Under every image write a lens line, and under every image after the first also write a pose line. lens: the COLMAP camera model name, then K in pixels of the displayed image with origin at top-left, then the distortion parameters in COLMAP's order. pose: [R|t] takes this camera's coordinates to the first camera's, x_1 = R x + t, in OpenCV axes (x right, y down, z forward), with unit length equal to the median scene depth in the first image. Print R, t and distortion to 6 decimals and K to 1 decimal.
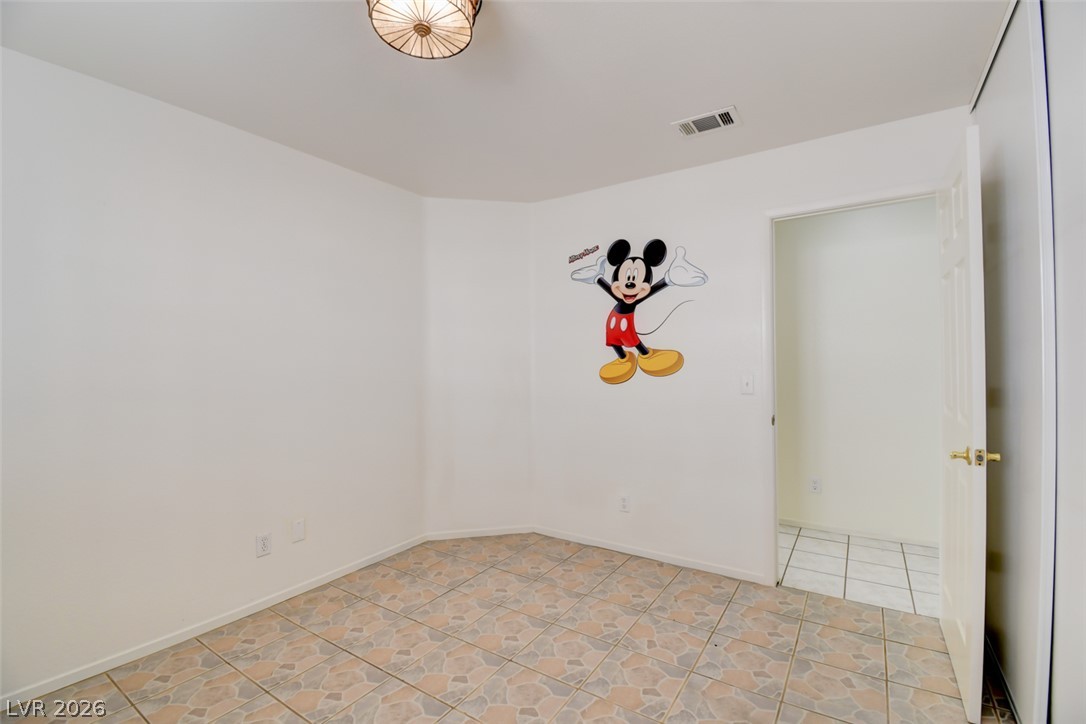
lens RADIAL K [[481.2, 0, 550.9], [0, 481.2, 353.4], [0, 0, 1]] dist [0.013629, -0.022093]
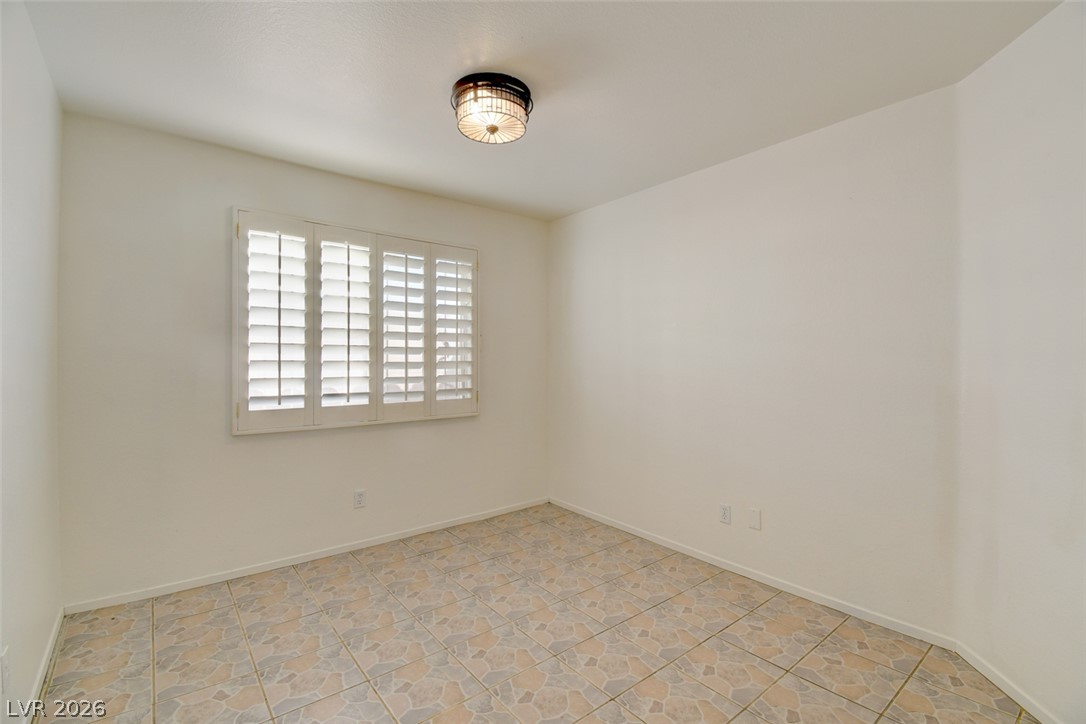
lens RADIAL K [[481.2, 0, 559.6], [0, 481.2, 372.0], [0, 0, 1]] dist [0.013629, -0.022093]
pose [[-0.299772, 0.033357, -0.953428, 0.698220], [0.019457, 0.999394, 0.028848, 0.009172], [0.953813, -0.009903, -0.300239, 1.074017]]
